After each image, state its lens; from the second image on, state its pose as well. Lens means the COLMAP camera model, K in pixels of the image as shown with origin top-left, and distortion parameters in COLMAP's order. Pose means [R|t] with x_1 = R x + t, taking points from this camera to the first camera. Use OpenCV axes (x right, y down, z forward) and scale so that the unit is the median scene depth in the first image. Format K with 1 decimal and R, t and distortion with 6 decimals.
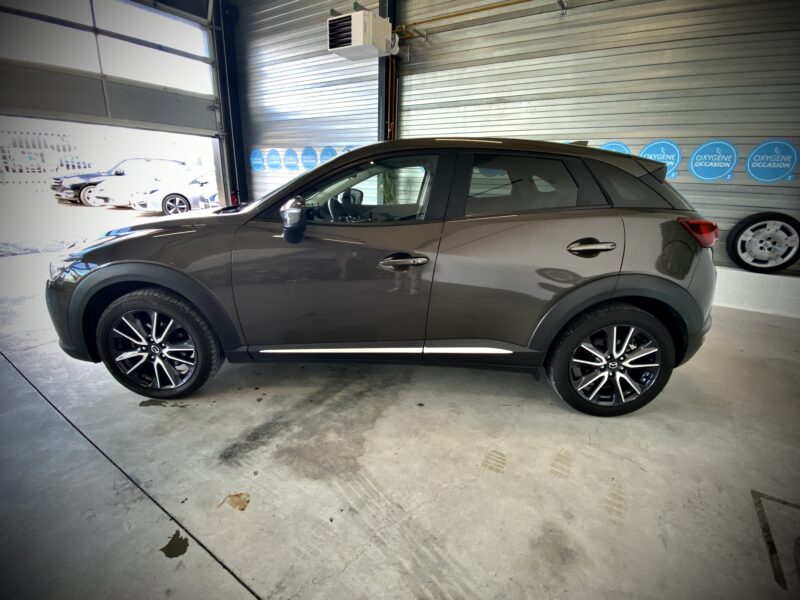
lens RADIAL K [[368.3, 0, 400.0], [0, 368.3, 300.0], [0, 0, 1]] dist [0.001752, -0.012742]
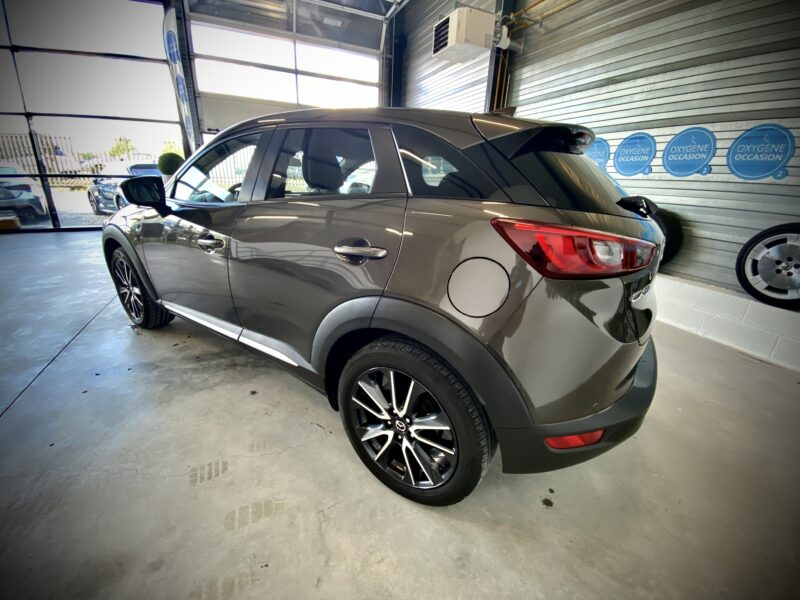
lens RADIAL K [[329.1, 0, 402.4], [0, 329.1, 295.6], [0, 0, 1]] dist [0.001389, -0.011047]
pose [[0.841711, 0.180828, -0.508747, 0.355681], [-0.180942, 0.982234, 0.049758, -0.039388], [0.508707, 0.050172, 0.859477, 0.191021]]
